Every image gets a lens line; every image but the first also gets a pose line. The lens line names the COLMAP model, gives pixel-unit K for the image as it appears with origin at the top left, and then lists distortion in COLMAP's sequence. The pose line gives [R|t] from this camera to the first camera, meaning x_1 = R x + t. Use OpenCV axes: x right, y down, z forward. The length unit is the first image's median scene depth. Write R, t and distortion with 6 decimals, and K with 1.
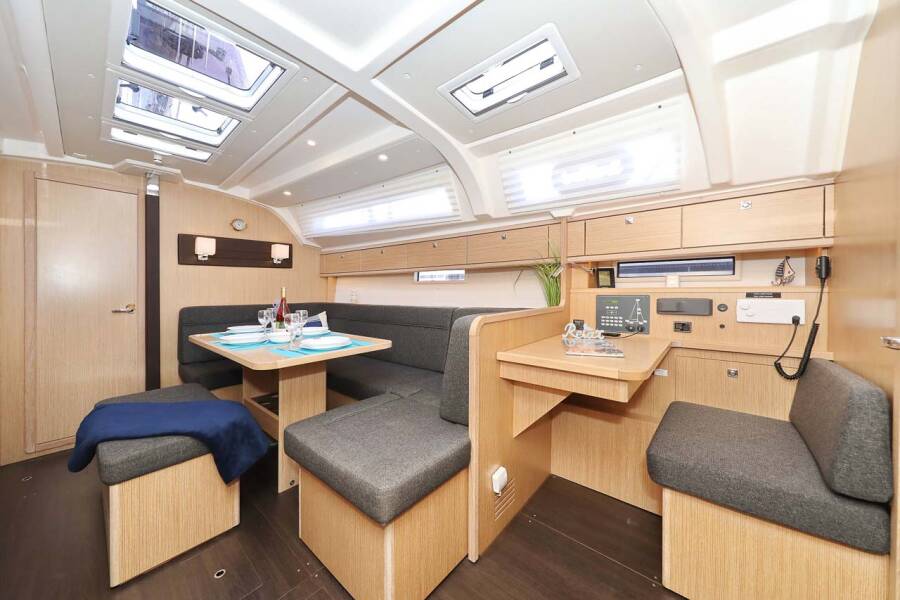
lens RADIAL K [[315.4, 0, 450.0], [0, 315.4, 300.0], [0, 0, 1]] dist [-0.013260, -0.000088]
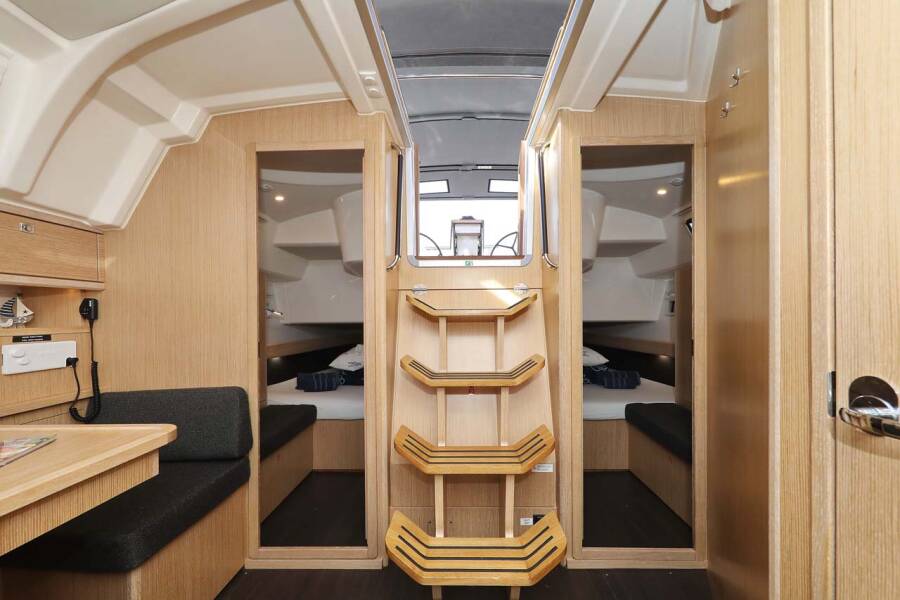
lens RADIAL K [[335.6, 0, 453.9], [0, 335.6, 319.1], [0, 0, 1]] dist [0.000447, -0.000056]
pose [[-0.630149, 0.014530, 0.776338, -0.332447], [0.053250, 0.998280, 0.024539, -0.023730], [-0.774646, 0.056803, -0.629839, 0.567011]]
